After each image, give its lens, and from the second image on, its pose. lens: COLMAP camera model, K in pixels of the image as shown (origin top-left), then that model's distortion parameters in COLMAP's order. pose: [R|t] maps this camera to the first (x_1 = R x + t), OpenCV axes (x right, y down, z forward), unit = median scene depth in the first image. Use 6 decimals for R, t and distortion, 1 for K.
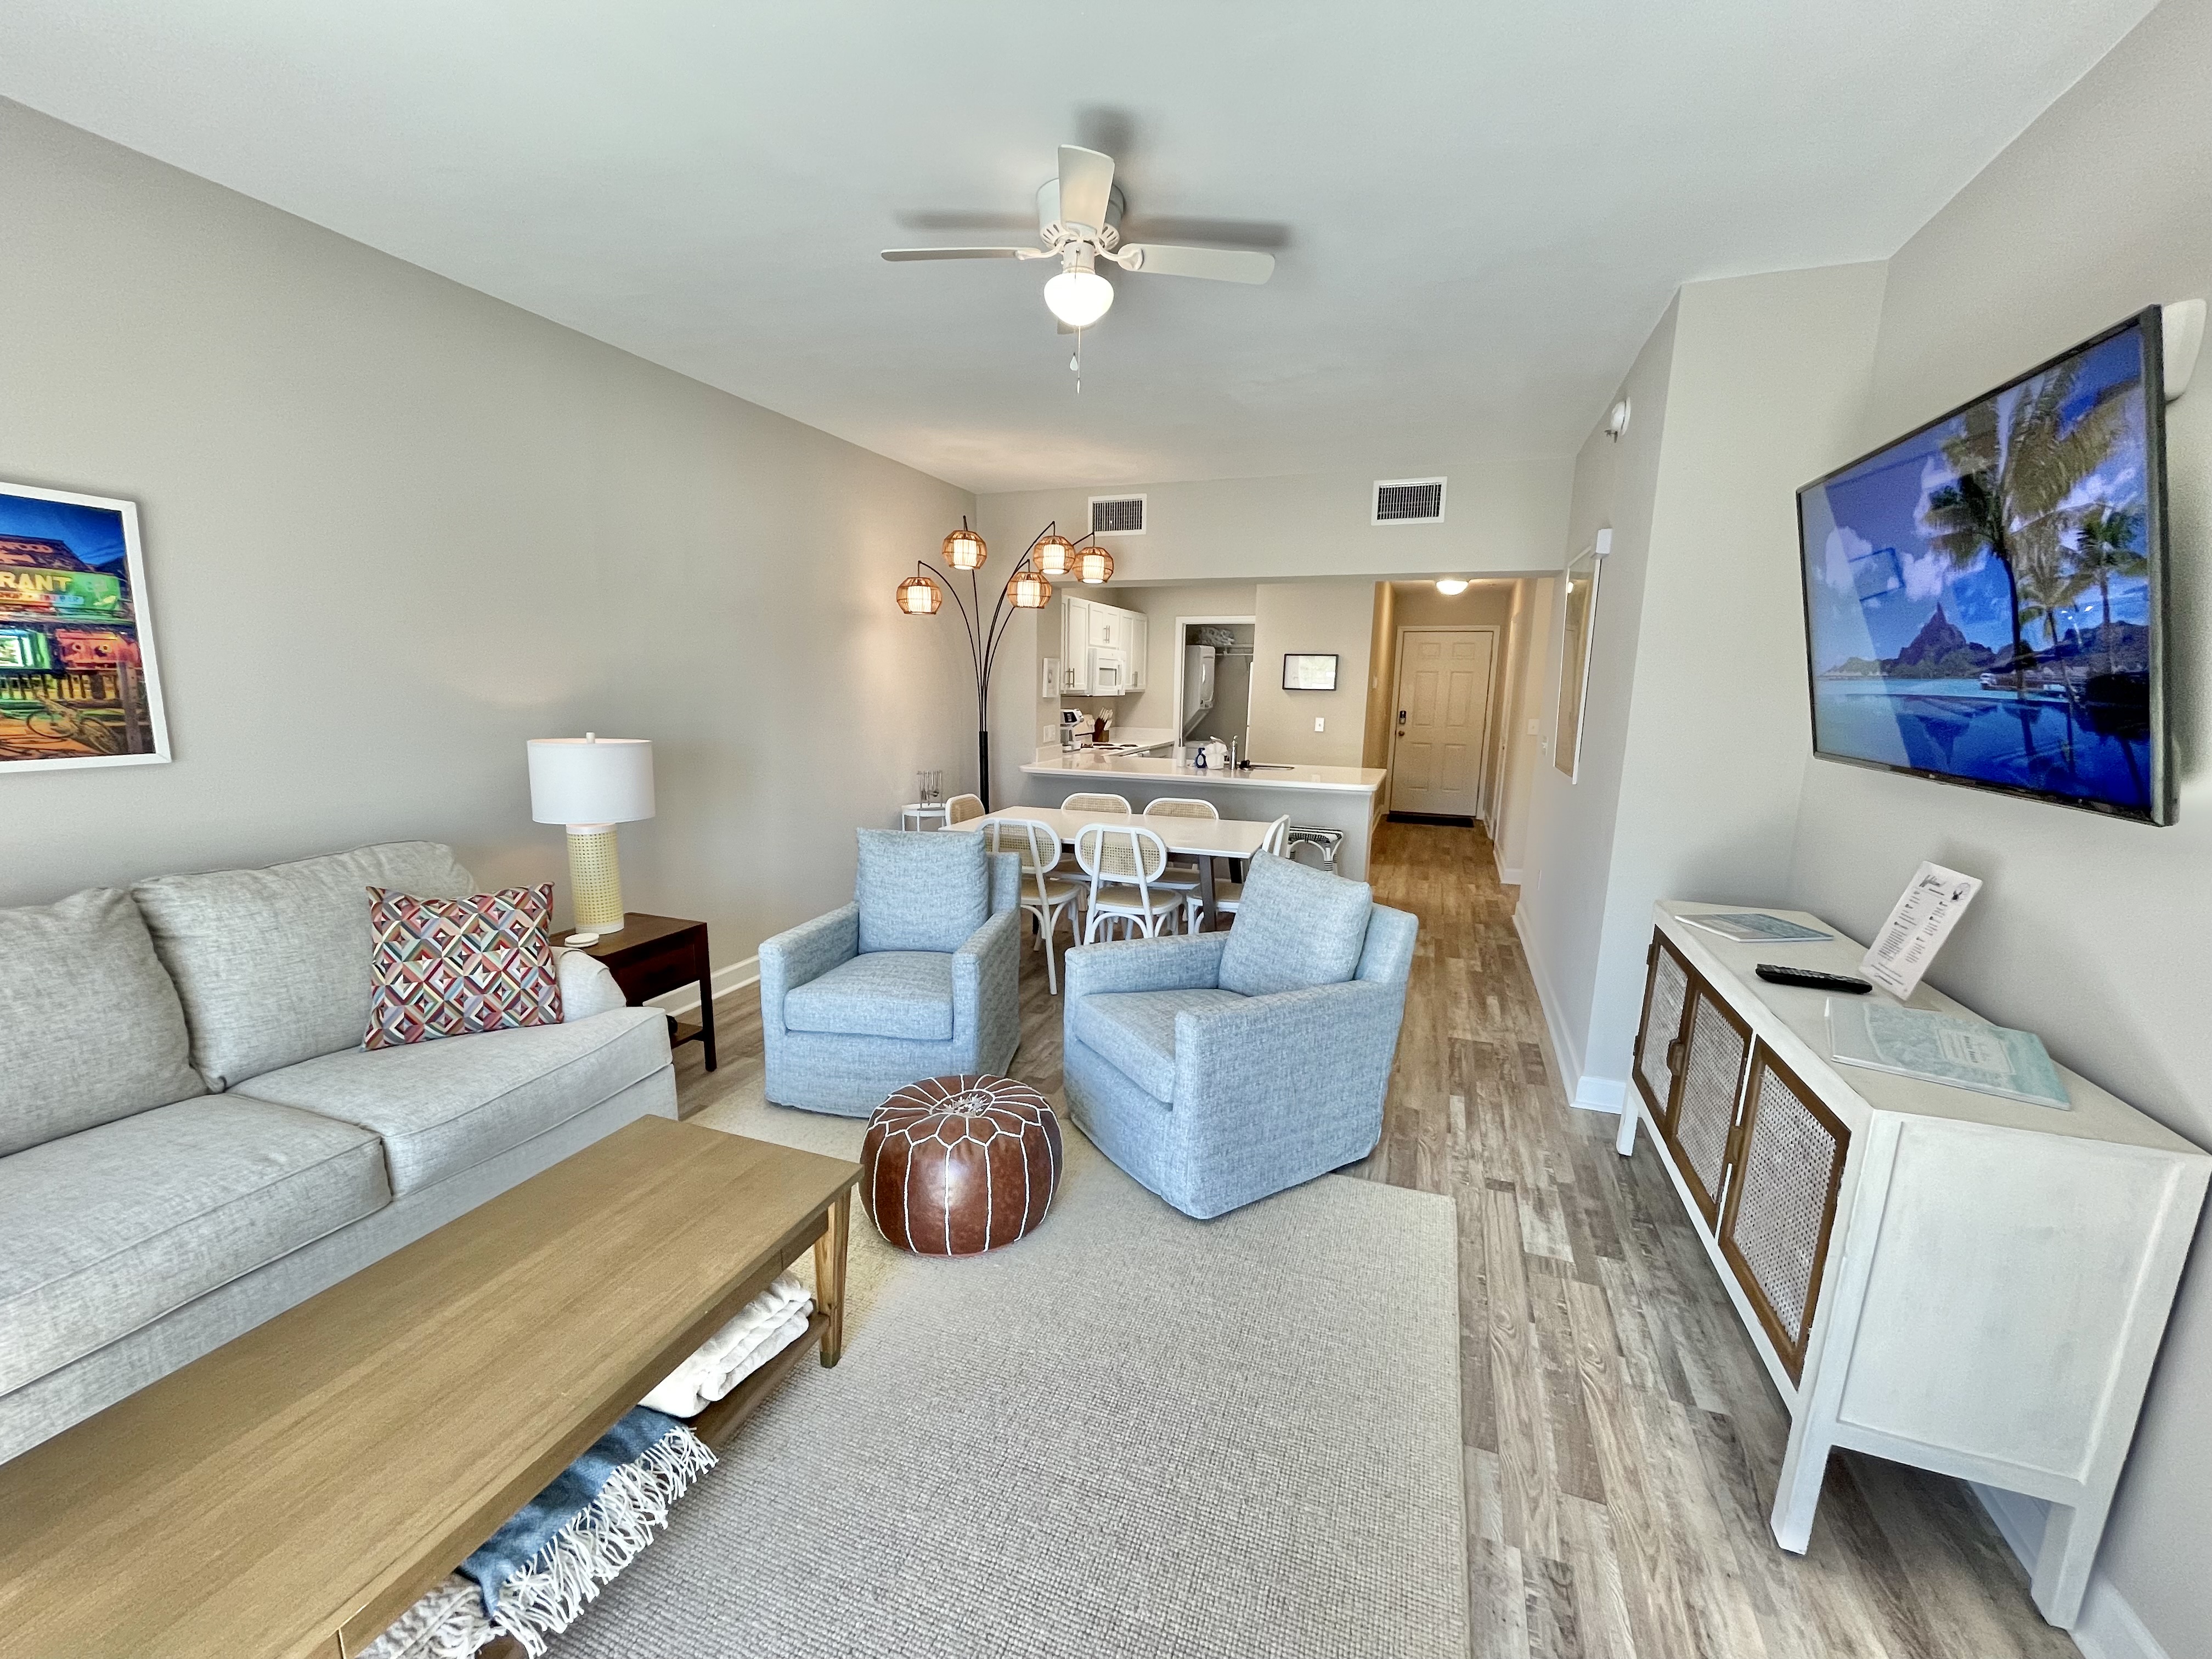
lens RADIAL K [[895.9, 0, 1104.1], [0, 895.9, 847.6], [0, 0, 1]] dist [0.012228, 0.000125]
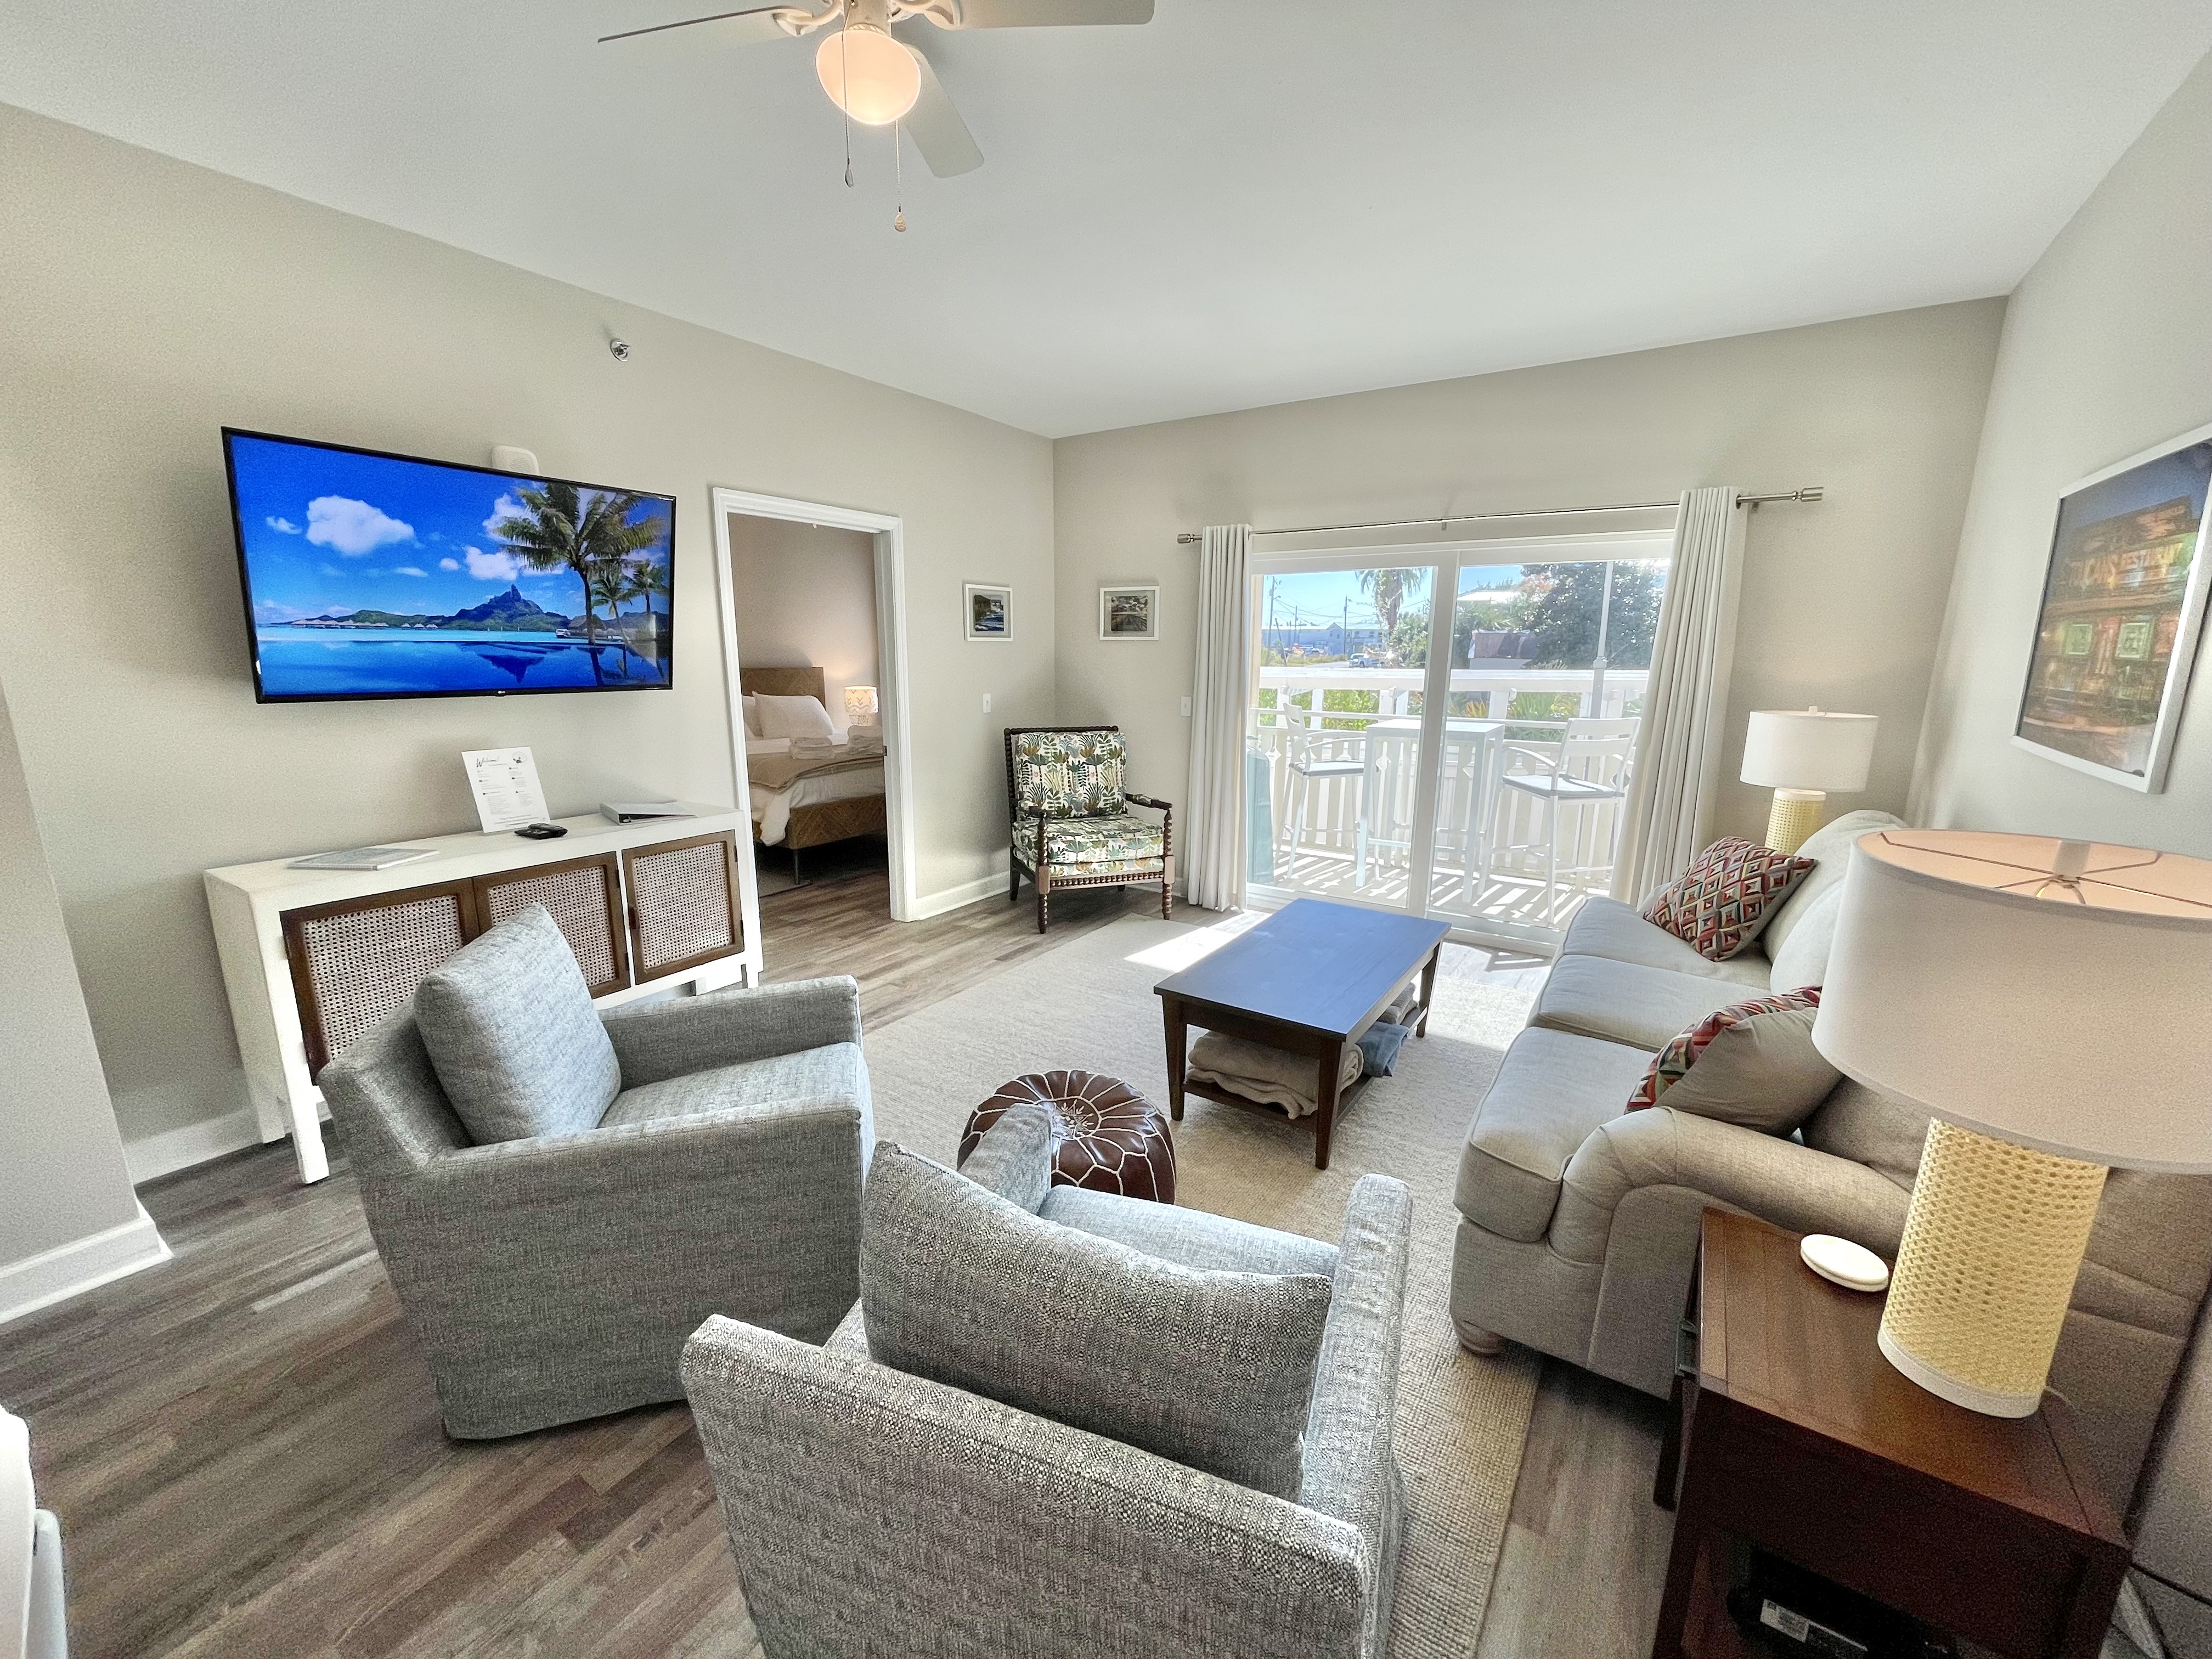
lens RADIAL K [[895.9, 0, 1106.4], [0, 895.9, 836.4], [0, 0, 1]] dist [0.012228, 0.000125]
pose [[-0.970992, -0.072497, 0.227857, -0.634222], [0.022039, 0.921739, 0.387184, -0.543409], [-0.238094, 0.380974, -0.893403, 2.812166]]
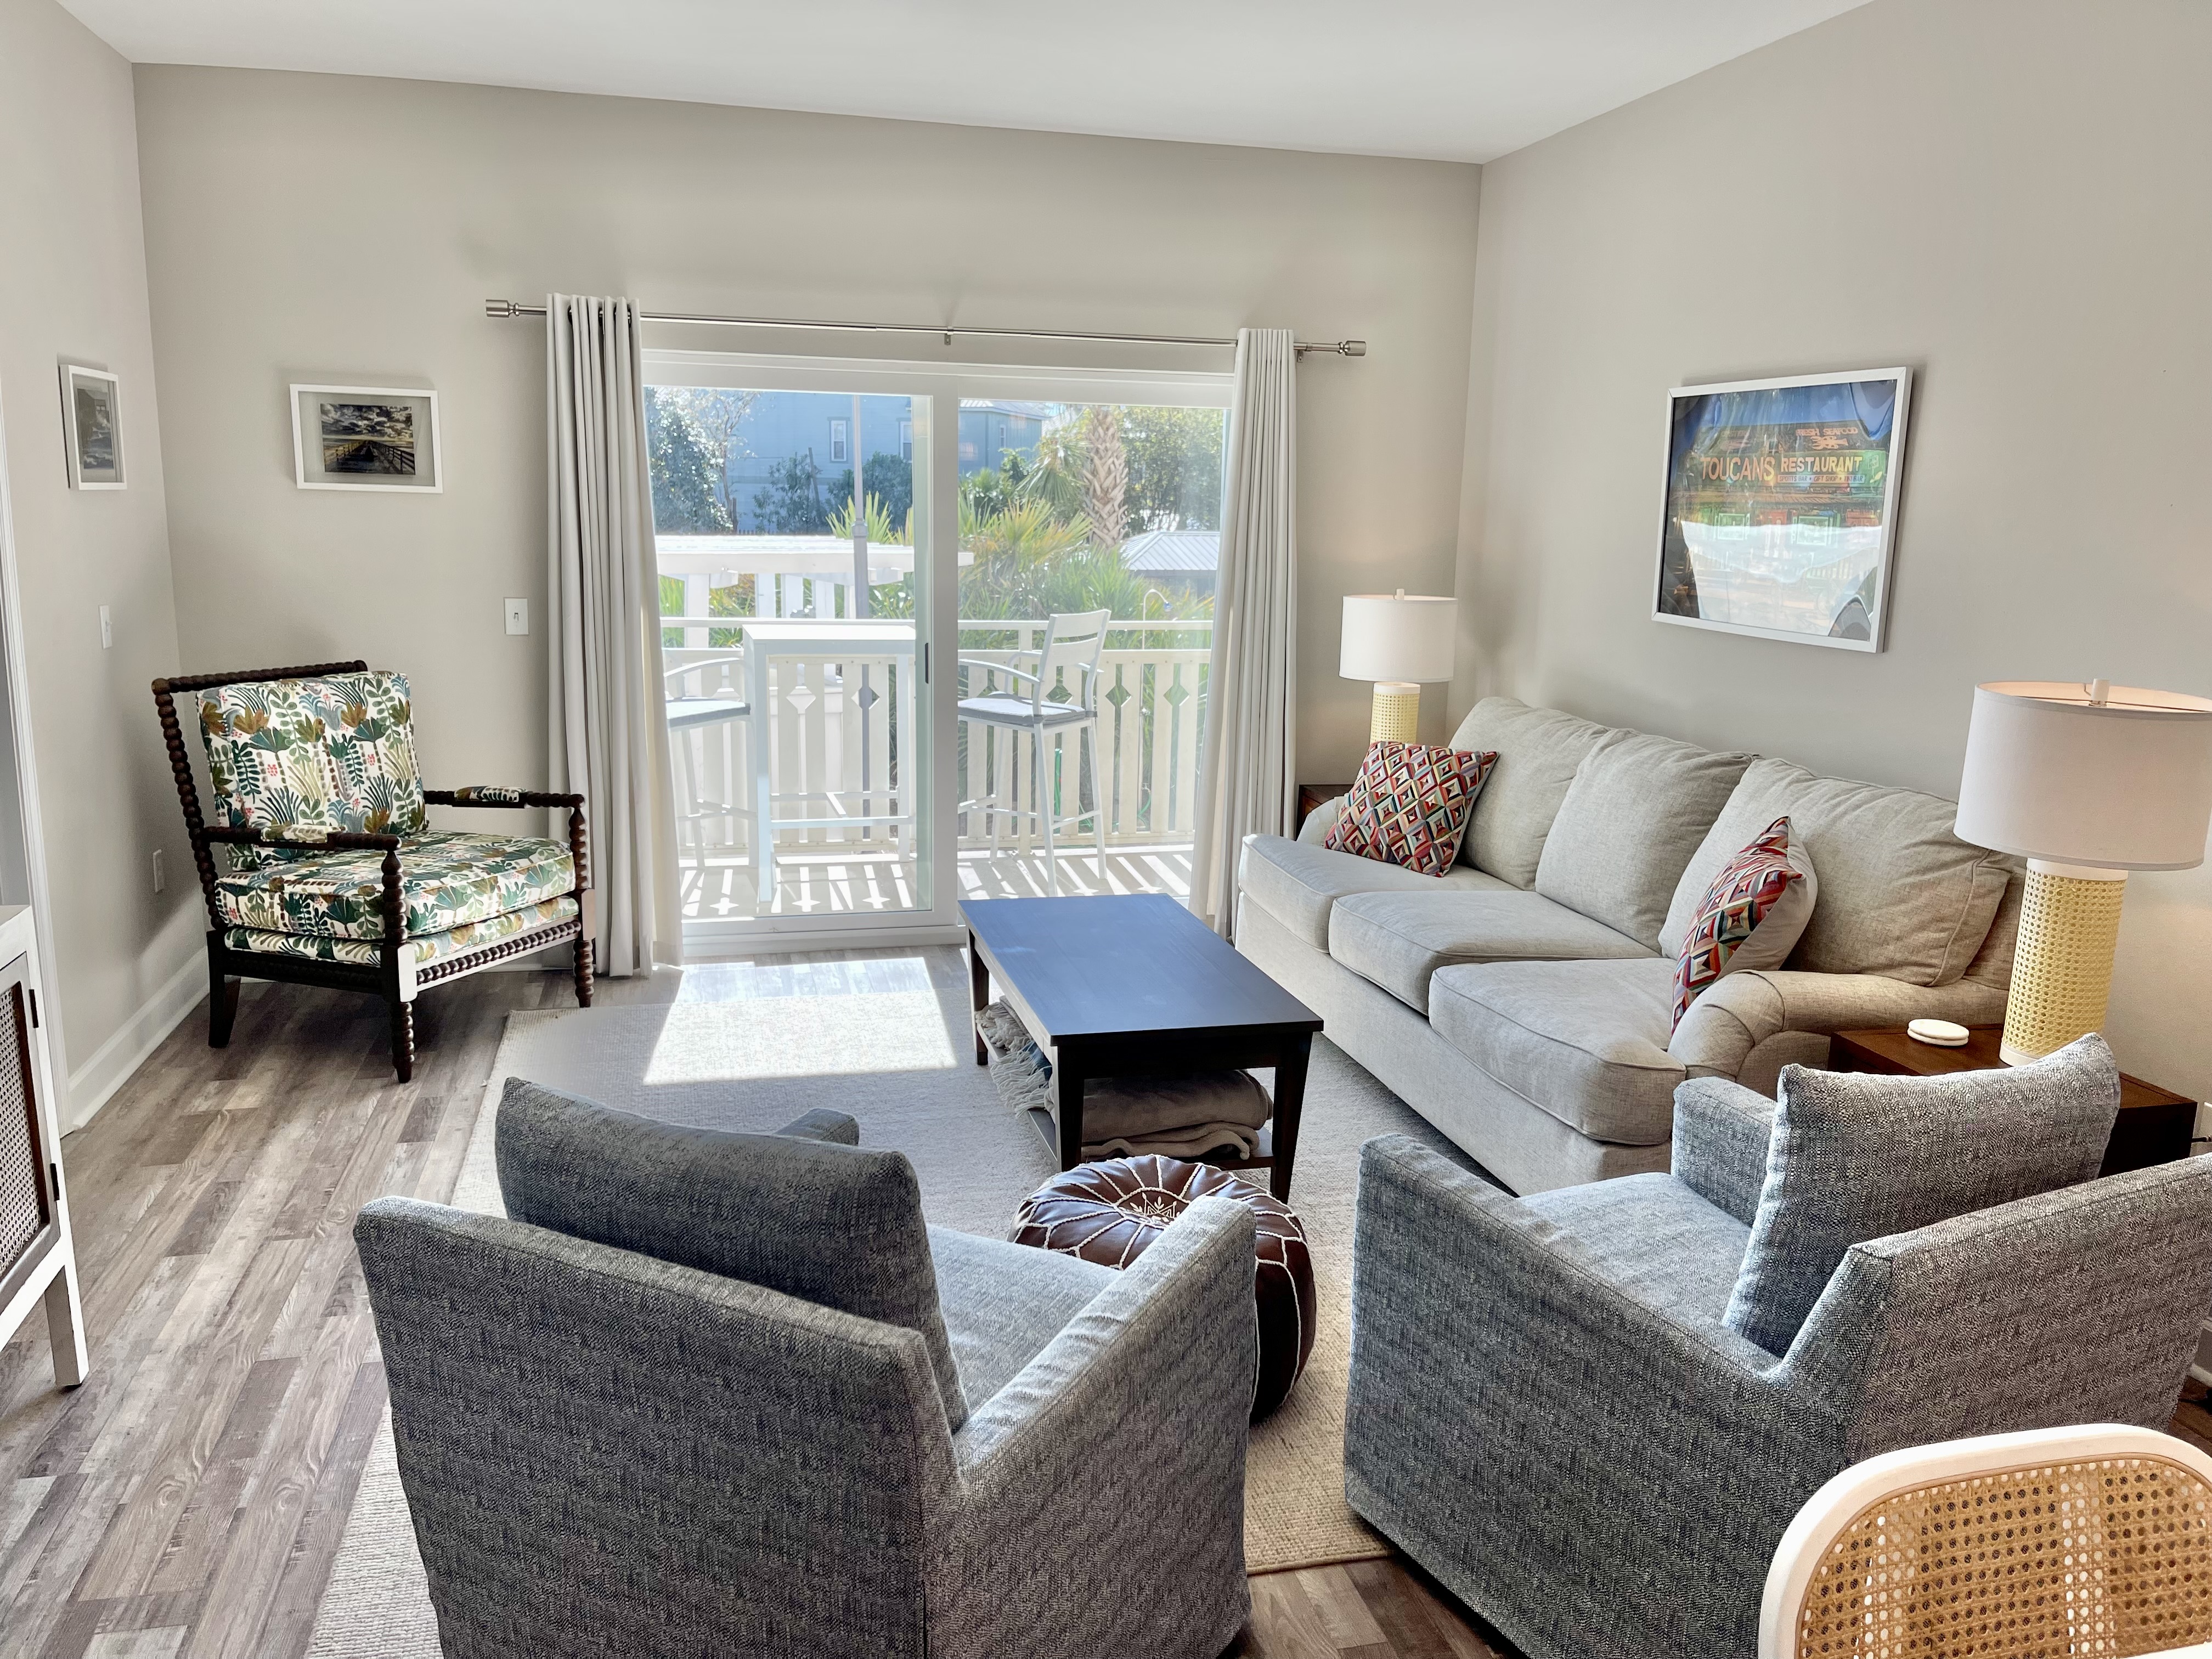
lens RADIAL K [[1681.2, 0, 1104.0], [0, 1681.2, 819.8], [0, 0, 1]] dist [0.061443, -0.042162]
pose [[-0.828805, 0.068973, -0.555271, 0.848307], [-0.139739, 0.935413, 0.324769, -0.580889], [0.541808, 0.346763, -0.765637, 2.963869]]
